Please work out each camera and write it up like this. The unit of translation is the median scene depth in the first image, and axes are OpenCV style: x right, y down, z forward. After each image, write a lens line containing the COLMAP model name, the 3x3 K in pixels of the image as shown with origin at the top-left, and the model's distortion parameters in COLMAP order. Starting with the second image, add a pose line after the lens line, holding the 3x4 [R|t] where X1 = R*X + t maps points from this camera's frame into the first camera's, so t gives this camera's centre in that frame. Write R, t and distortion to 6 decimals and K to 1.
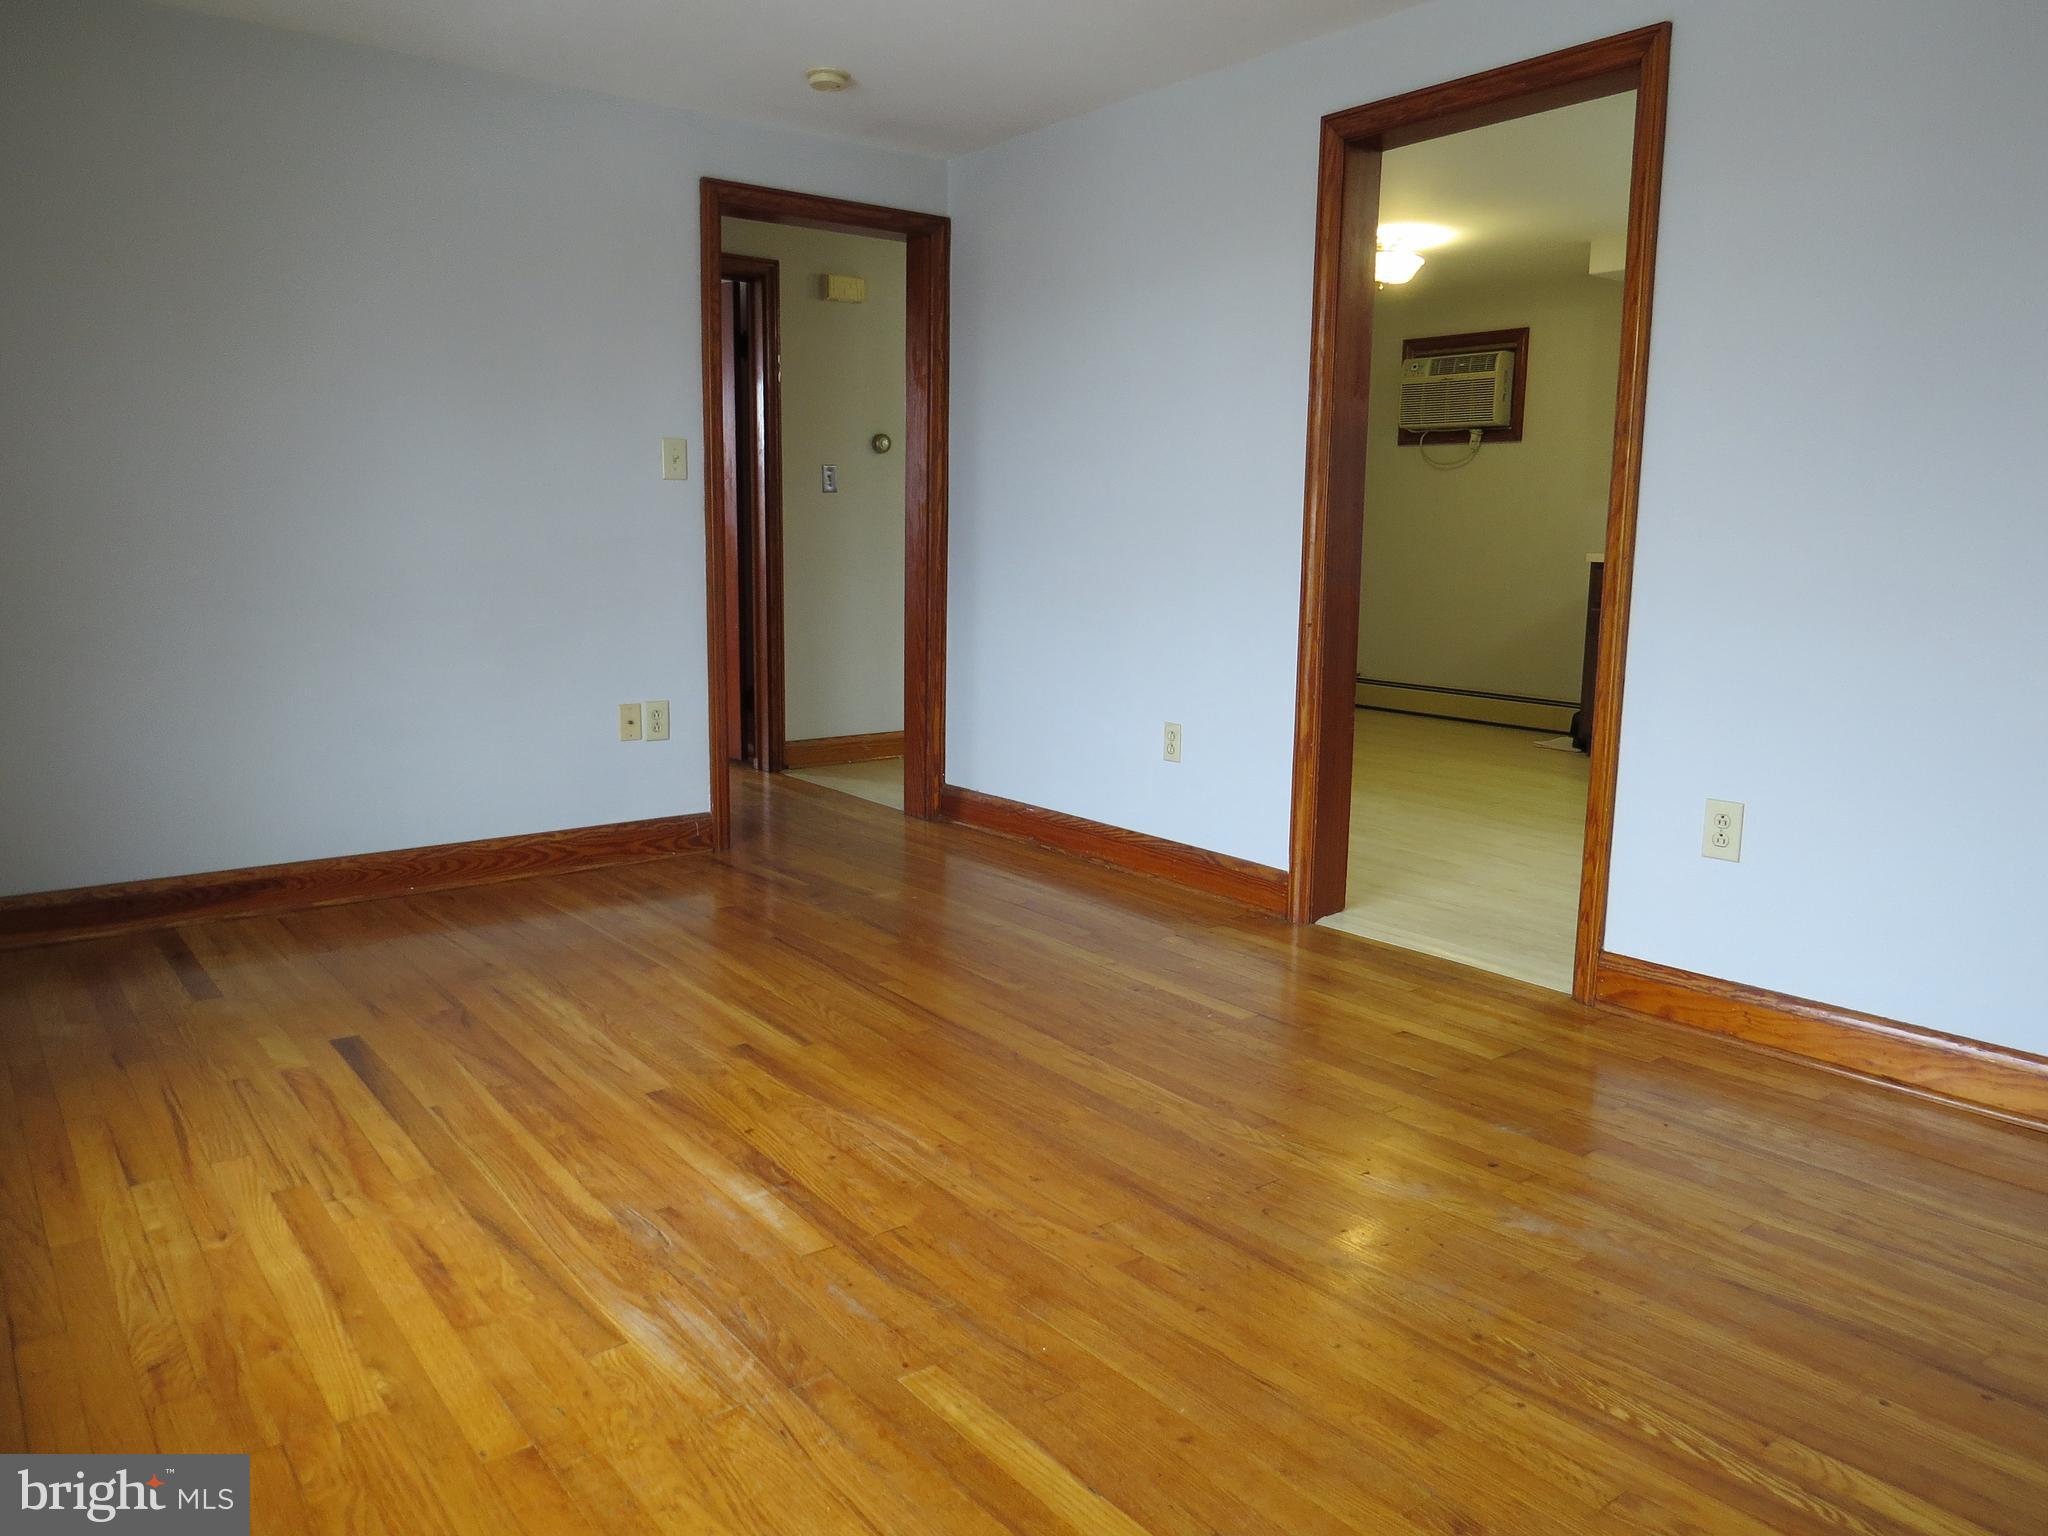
lens RADIAL K [[1456.4, 0, 1015.3], [0, 1456.4, 771.1], [0, 0, 1]] dist [-0.023130, 0.009208]
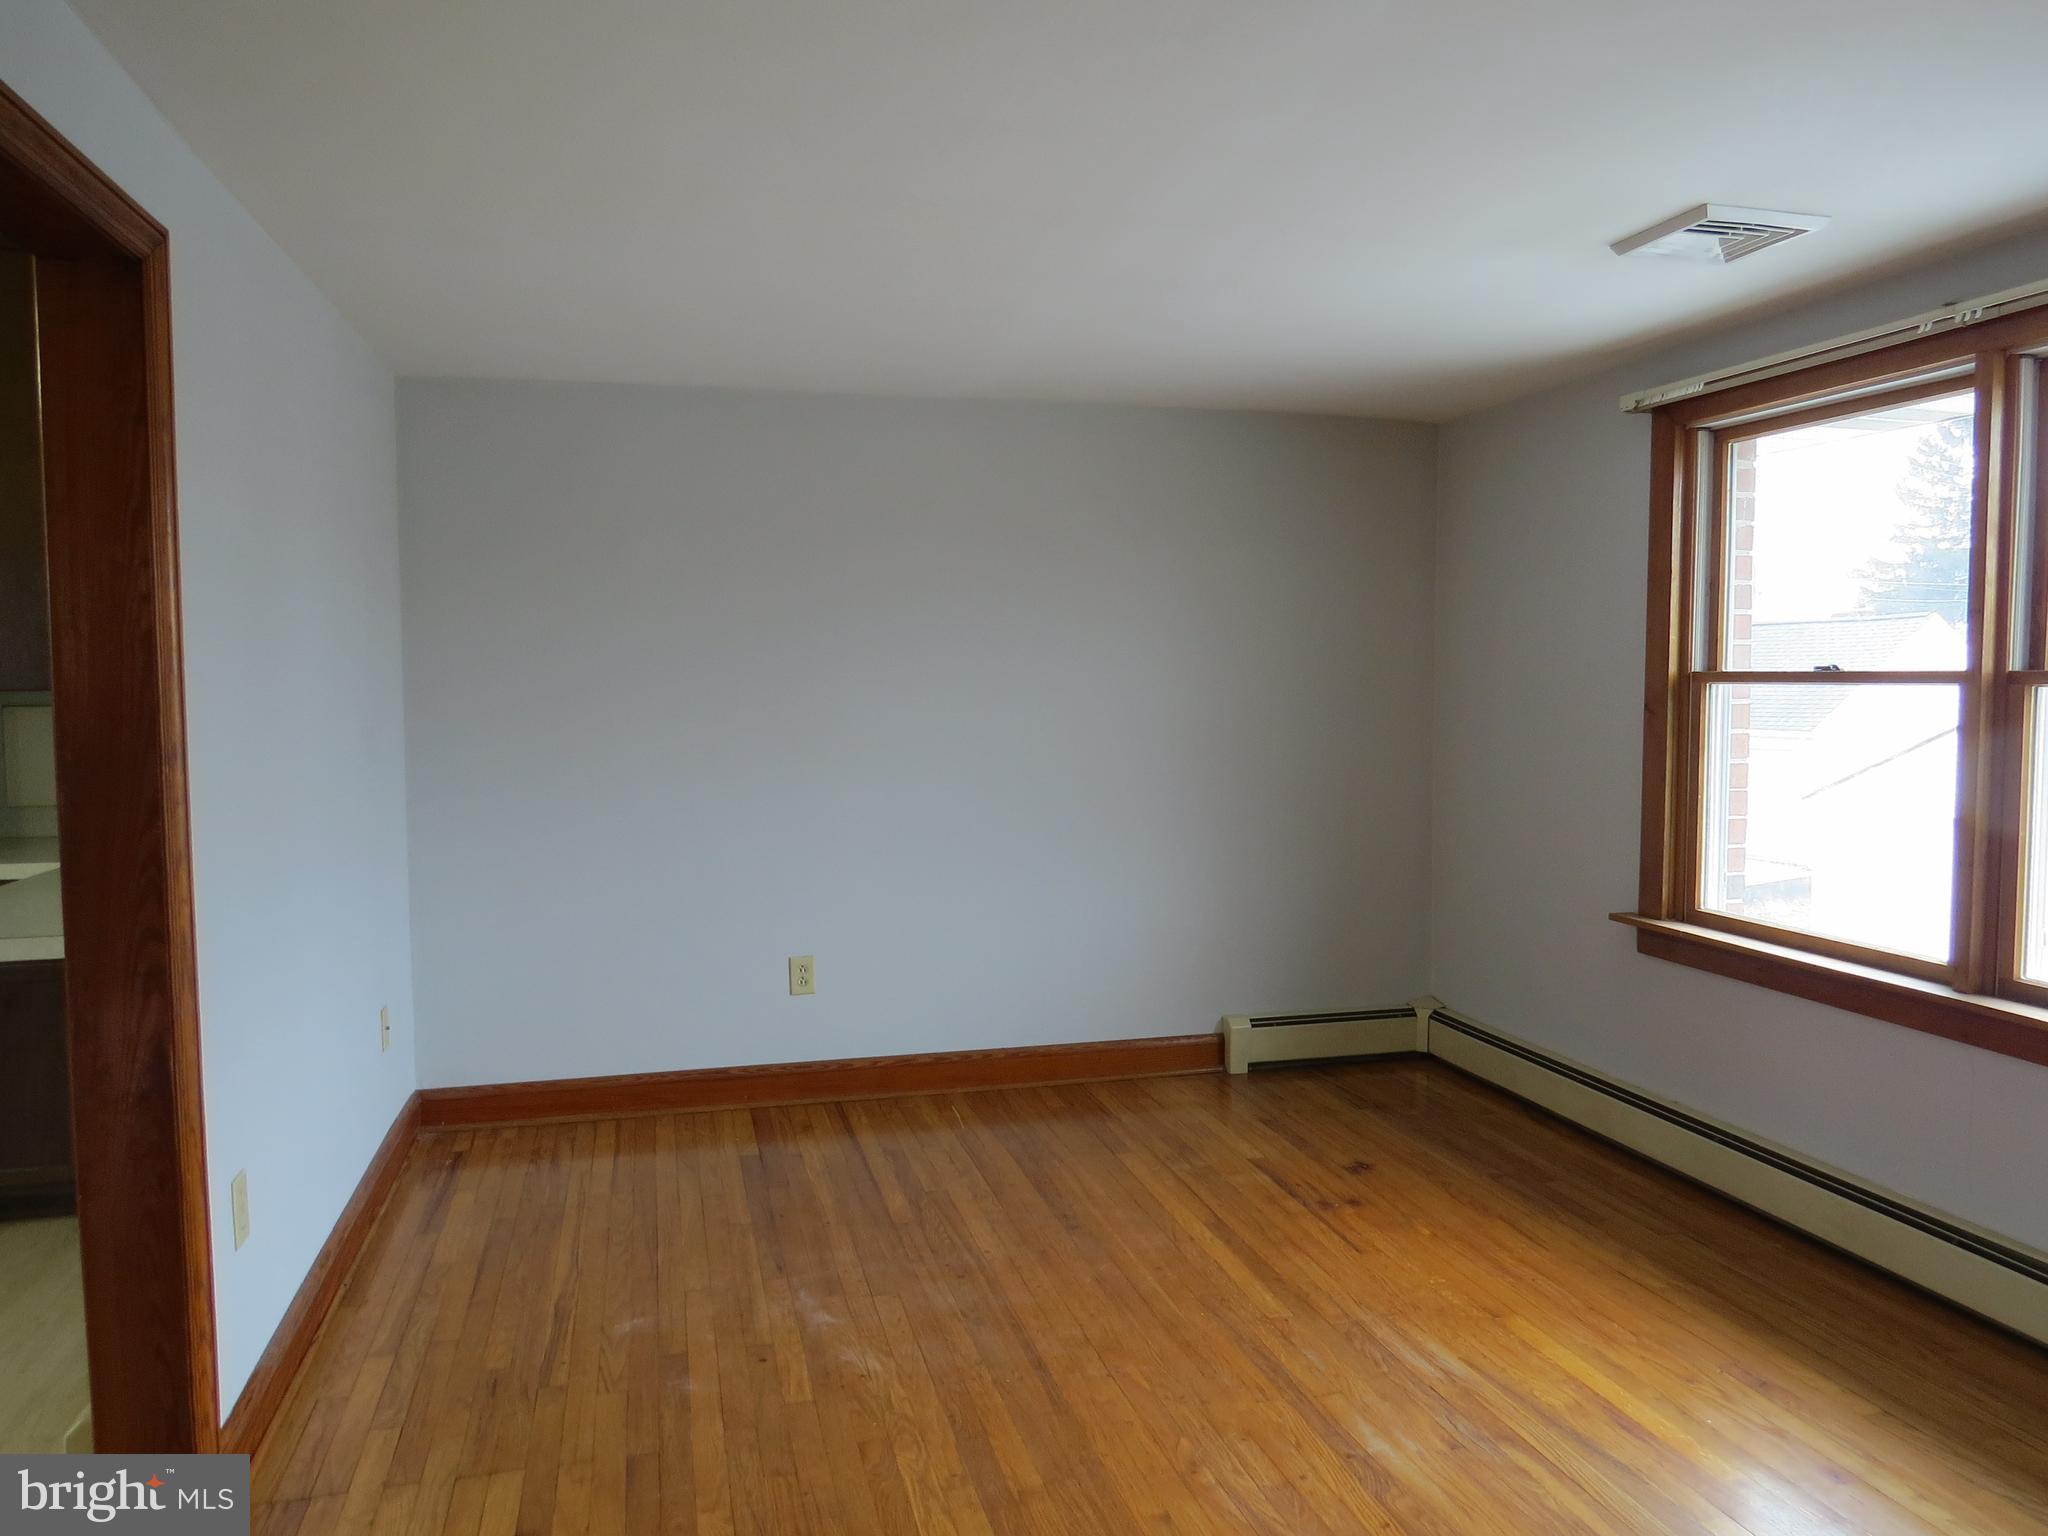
lens RADIAL K [[1456.4, 0, 1015.3], [0, 1456.4, 771.1], [0, 0, 1]] dist [-0.023130, 0.009208]
pose [[-0.919158, -0.034358, 0.392388, -0.374113], [0.057575, 0.973769, 0.220133, -0.535294], [-0.389659, 0.224929, -0.893069, 2.176476]]
